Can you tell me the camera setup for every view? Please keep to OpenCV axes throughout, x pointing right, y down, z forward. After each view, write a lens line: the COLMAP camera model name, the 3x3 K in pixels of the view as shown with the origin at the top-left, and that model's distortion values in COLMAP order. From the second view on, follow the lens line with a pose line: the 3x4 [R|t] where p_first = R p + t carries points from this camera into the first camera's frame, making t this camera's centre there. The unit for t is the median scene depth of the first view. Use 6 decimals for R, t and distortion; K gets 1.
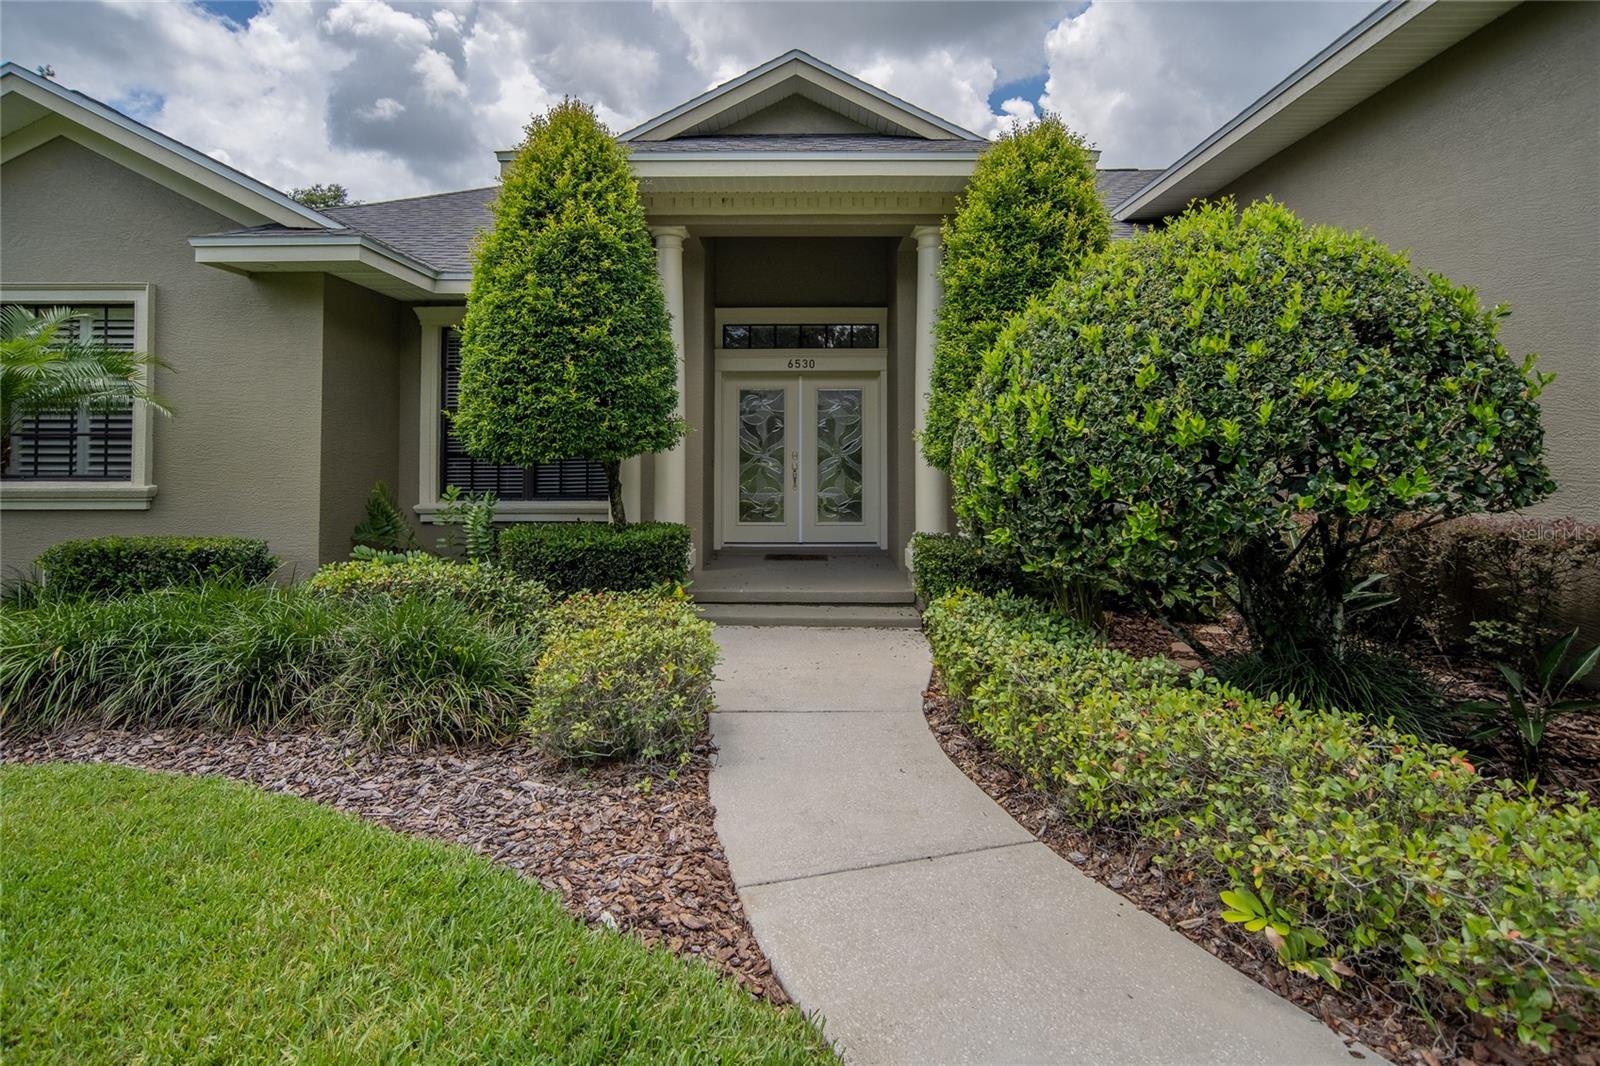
lens RADIAL K [[833.0, 0, 800.0], [0, 833.0, 533.0], [0, 0, 1]] dist [-0.037247, -0.000011]
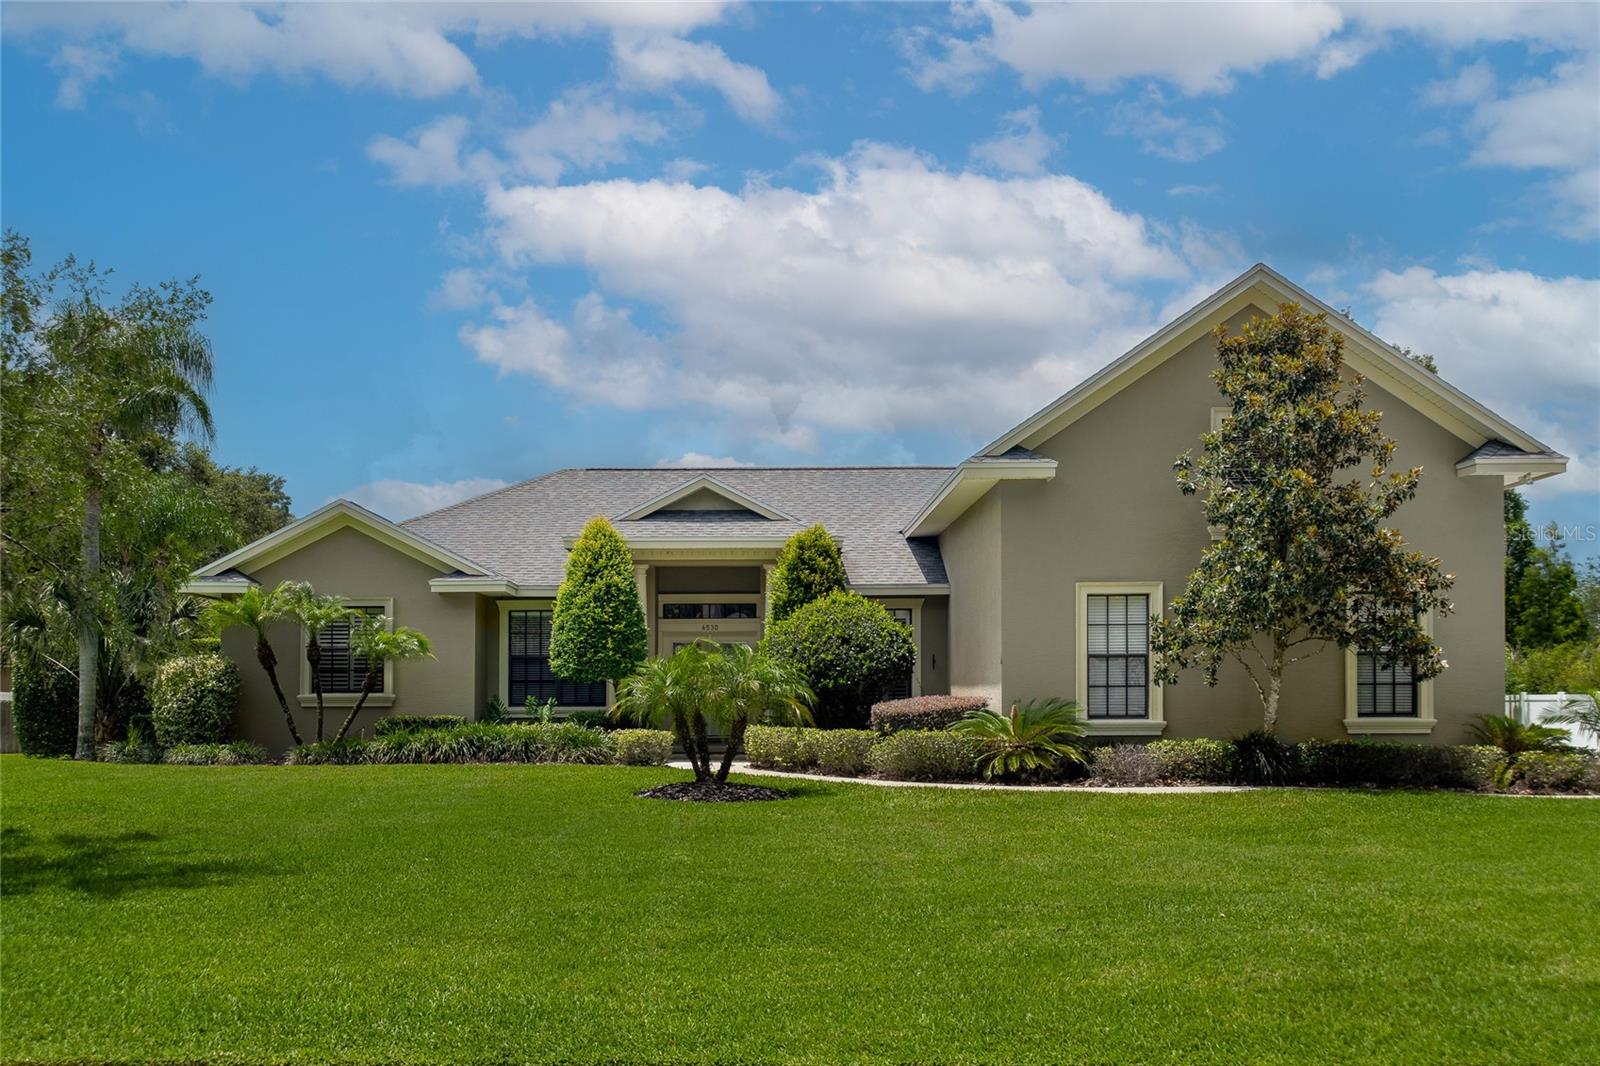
lens RADIAL K [[1639.6, 0, 800.0], [0, 1639.6, 533.0], [0, 0, 1]] dist [-0.000925, -0.000179]
pose [[0.999602, -0.007989, 0.027044, 0.149194], [0.013132, 0.980575, -0.195706, 0.416226], [-0.024955, 0.195984, 0.980290, -3.625102]]
